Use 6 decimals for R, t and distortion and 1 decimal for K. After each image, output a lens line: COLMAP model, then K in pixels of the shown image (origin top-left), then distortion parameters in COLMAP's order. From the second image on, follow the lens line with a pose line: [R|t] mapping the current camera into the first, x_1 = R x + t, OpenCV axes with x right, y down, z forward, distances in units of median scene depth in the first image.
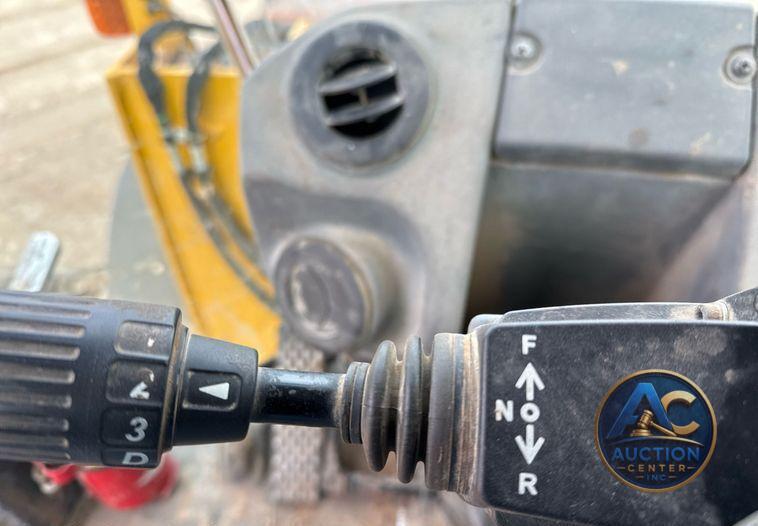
lens RADIAL K [[510.0, 0, 378.9], [0, 510.0, 288.8], [0, 0, 1]] dist [0.043502, -0.082179]
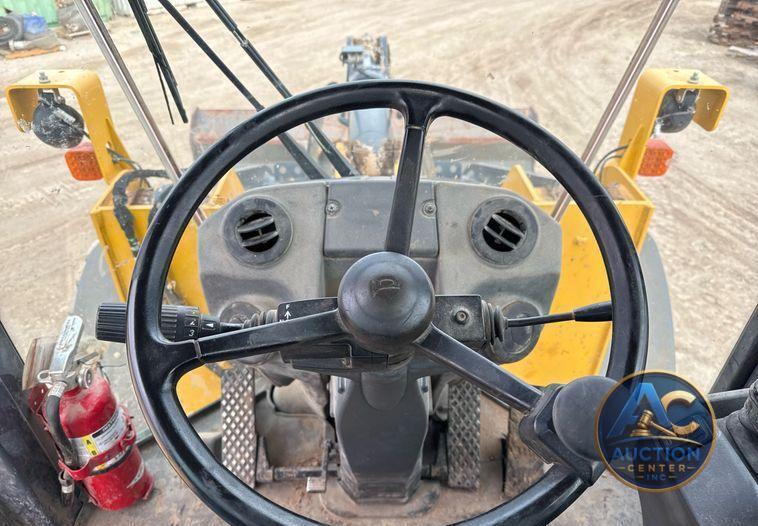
lens RADIAL K [[510.0, 0, 378.9], [0, 510.0, 288.8], [0, 0, 1]] dist [0.043502, -0.082179]
pose [[0.989046, -0.078250, 0.125162, 0.173732], [0.097627, 0.982753, -0.157052, 0.231299], [-0.110714, 0.167551, 0.979627, -1.078457]]
